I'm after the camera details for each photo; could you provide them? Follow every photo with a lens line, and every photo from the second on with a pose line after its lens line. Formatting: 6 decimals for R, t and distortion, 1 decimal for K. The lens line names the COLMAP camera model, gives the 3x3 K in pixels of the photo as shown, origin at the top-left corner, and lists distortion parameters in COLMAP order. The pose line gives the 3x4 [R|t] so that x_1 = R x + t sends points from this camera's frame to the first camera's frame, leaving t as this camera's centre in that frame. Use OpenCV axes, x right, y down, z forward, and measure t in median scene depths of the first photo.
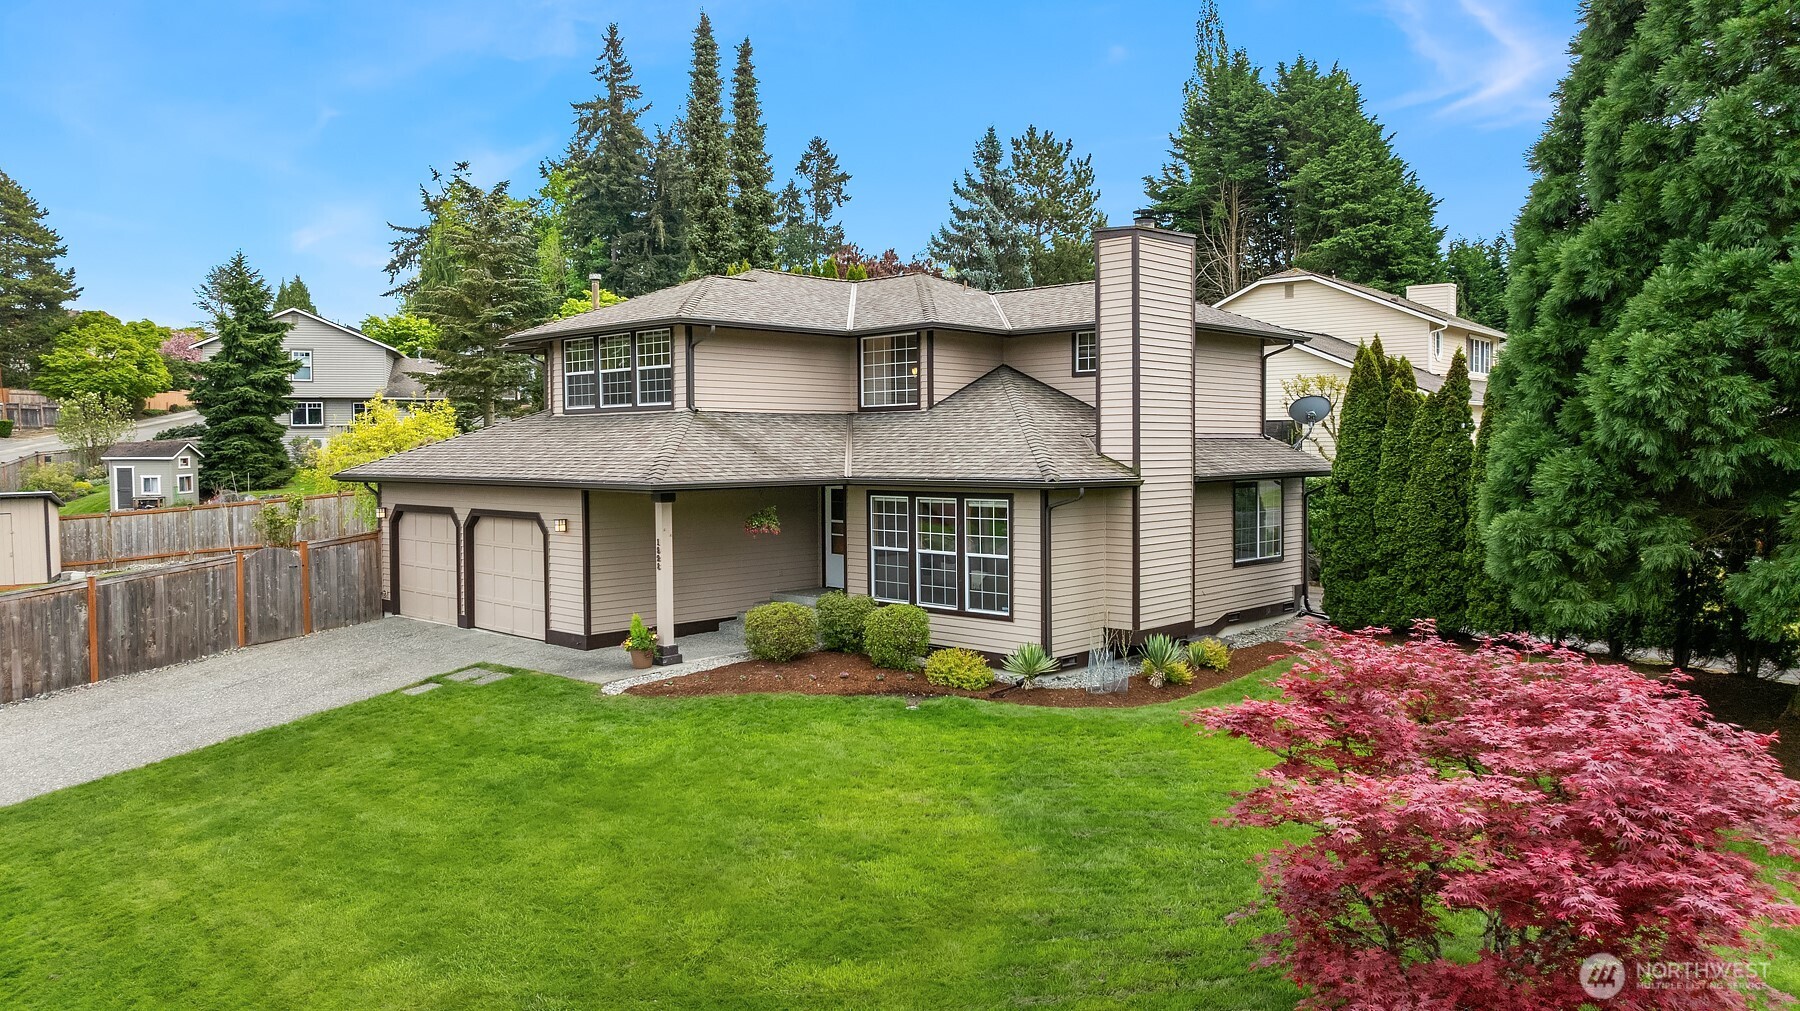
lens RADIAL K [[1259.9, 0, 904.3], [0, 1259.9, 504.4], [0, 0, 1]] dist [-0.021227, 0.007789]
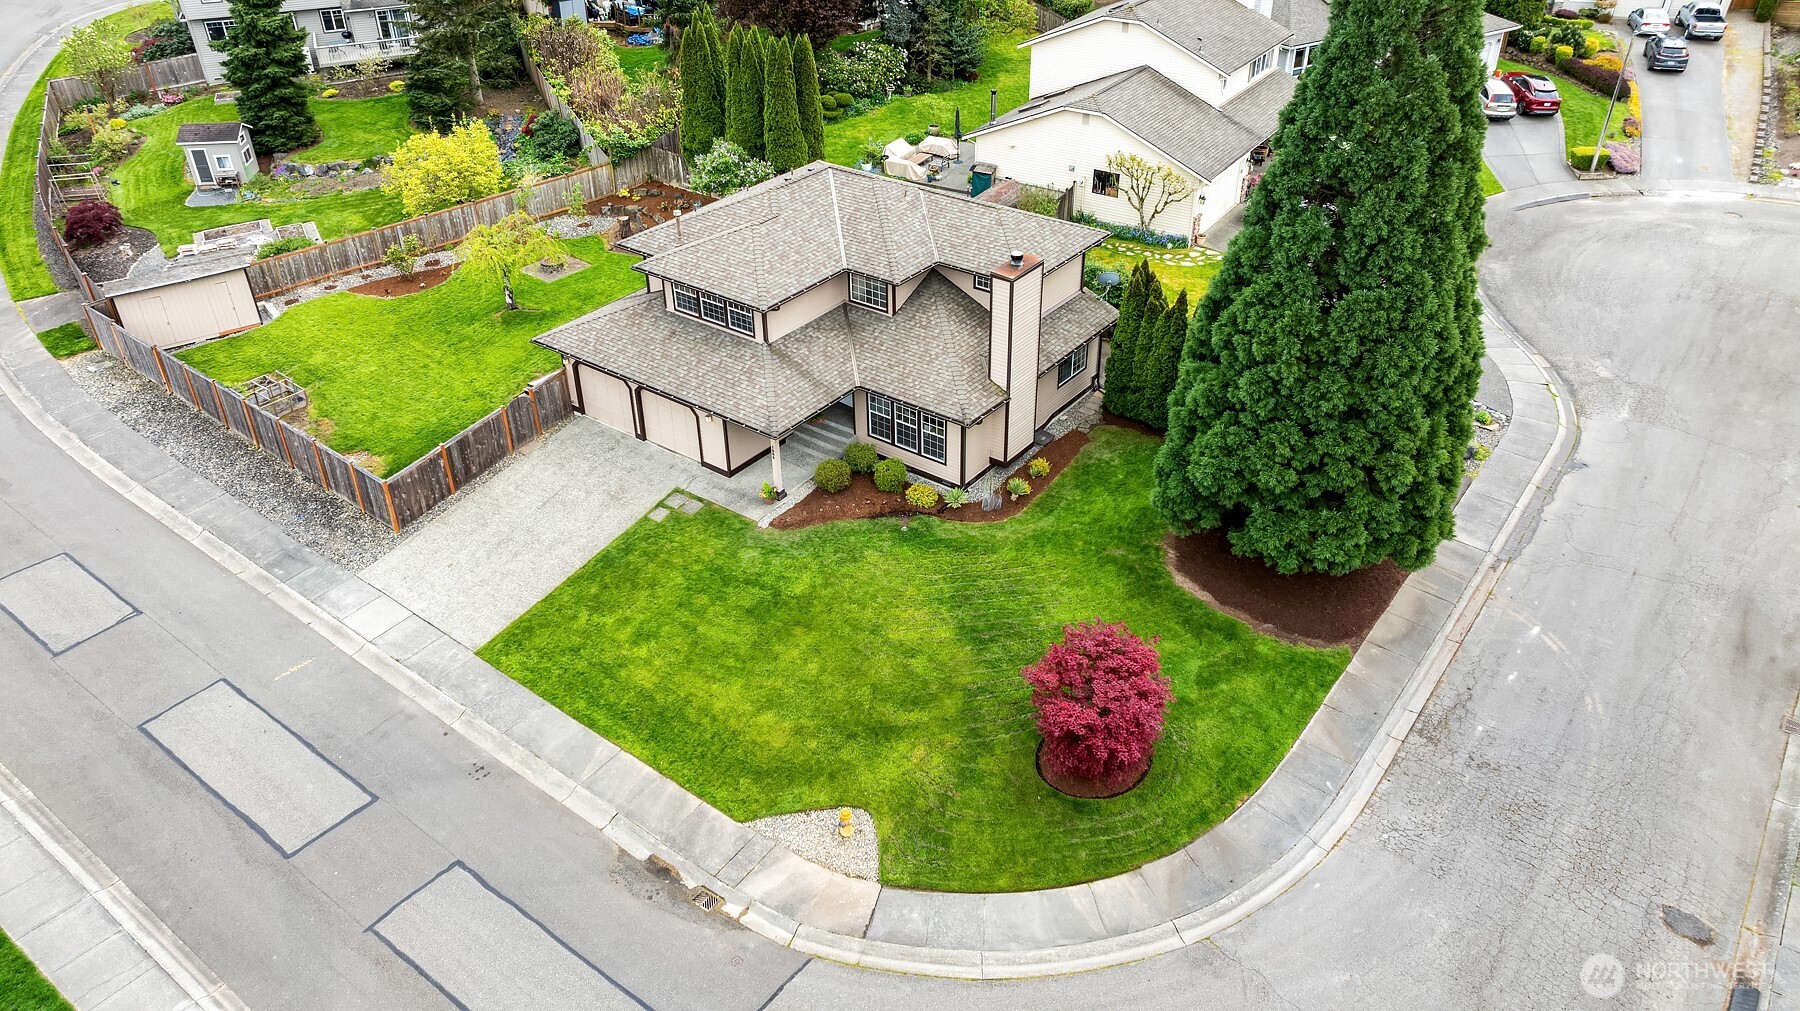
lens RADIAL K [[1259.9, 0, 901.7], [0, 1259.9, 502.7], [0, 0, 1]] dist [-0.021227, 0.007789]
pose [[0.993551, -0.066350, 0.091942, -0.161960], [0.009107, 0.854981, 0.518580, -0.835380], [-0.113017, -0.514398, 0.850071, -0.695749]]
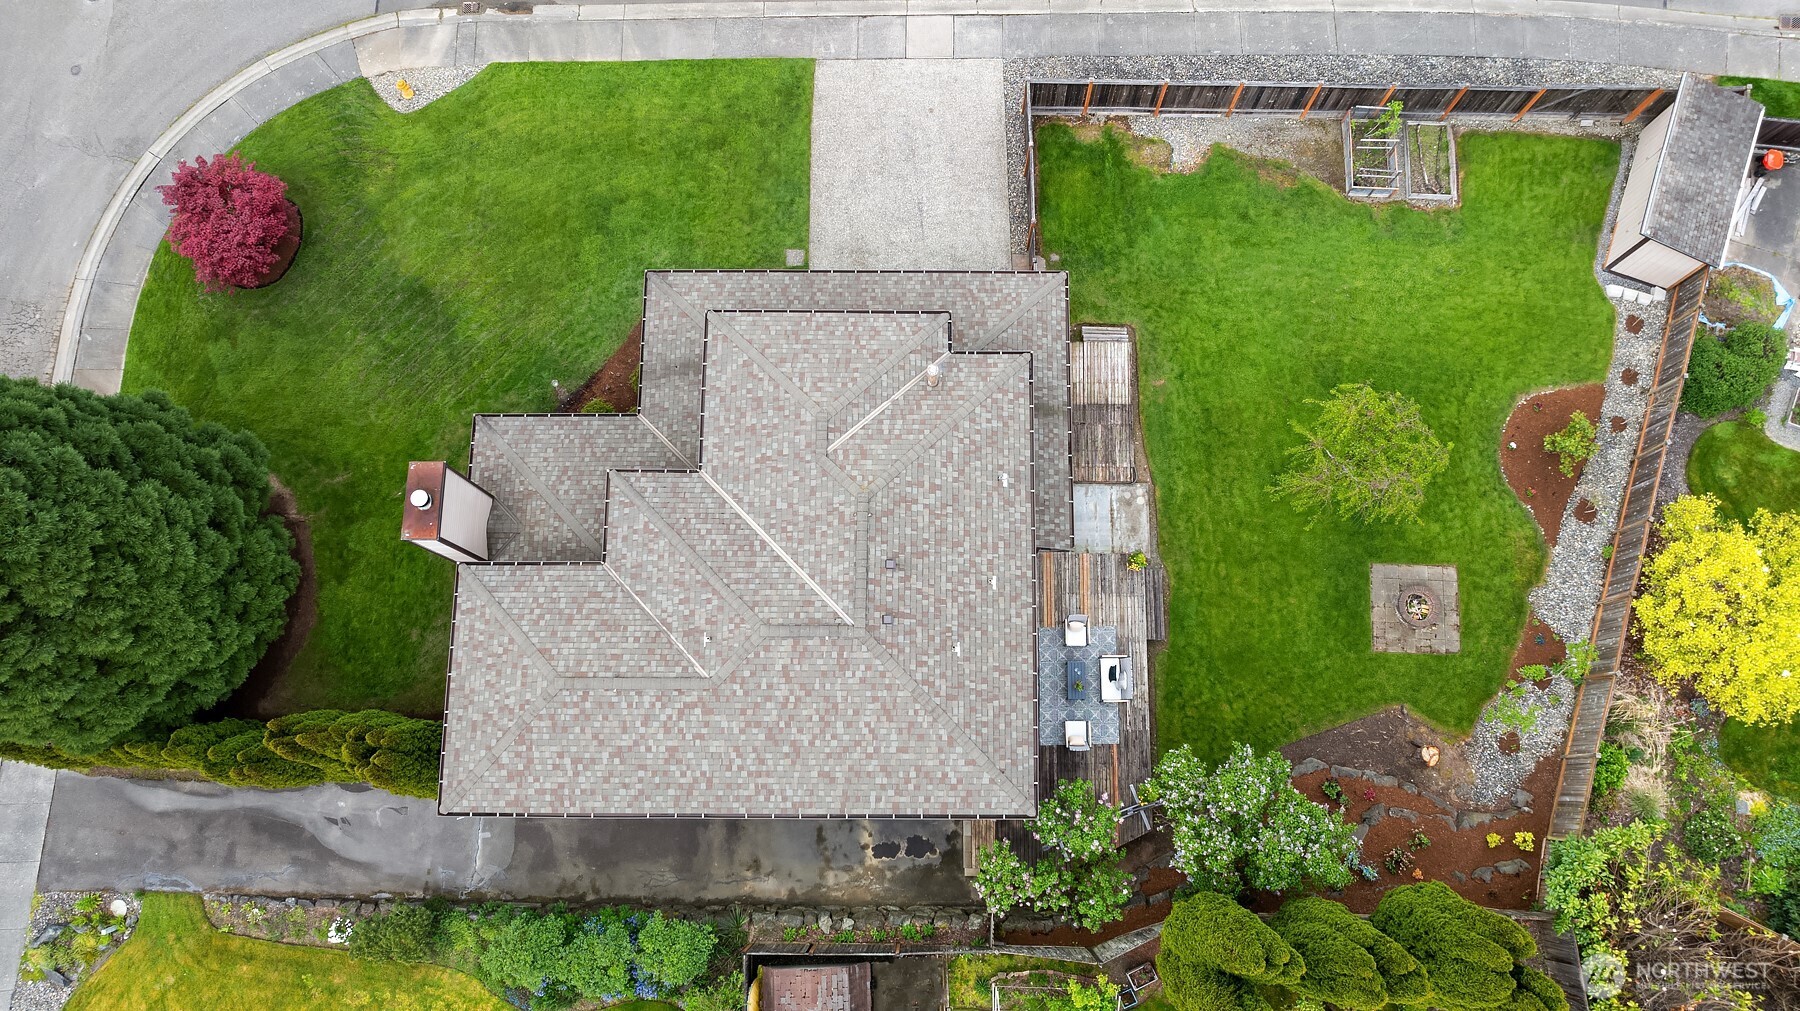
lens RADIAL K [[1259.9, 0, 901.0], [0, 1259.9, 504.8], [0, 0, 1]] dist [-0.021227, 0.007789]
pose [[-0.733034, 0.664777, -0.143989, 0.013389], [-0.022458, 0.187918, 0.981928, -1.470962], [0.679821, 0.723020, -0.122820, 1.423824]]
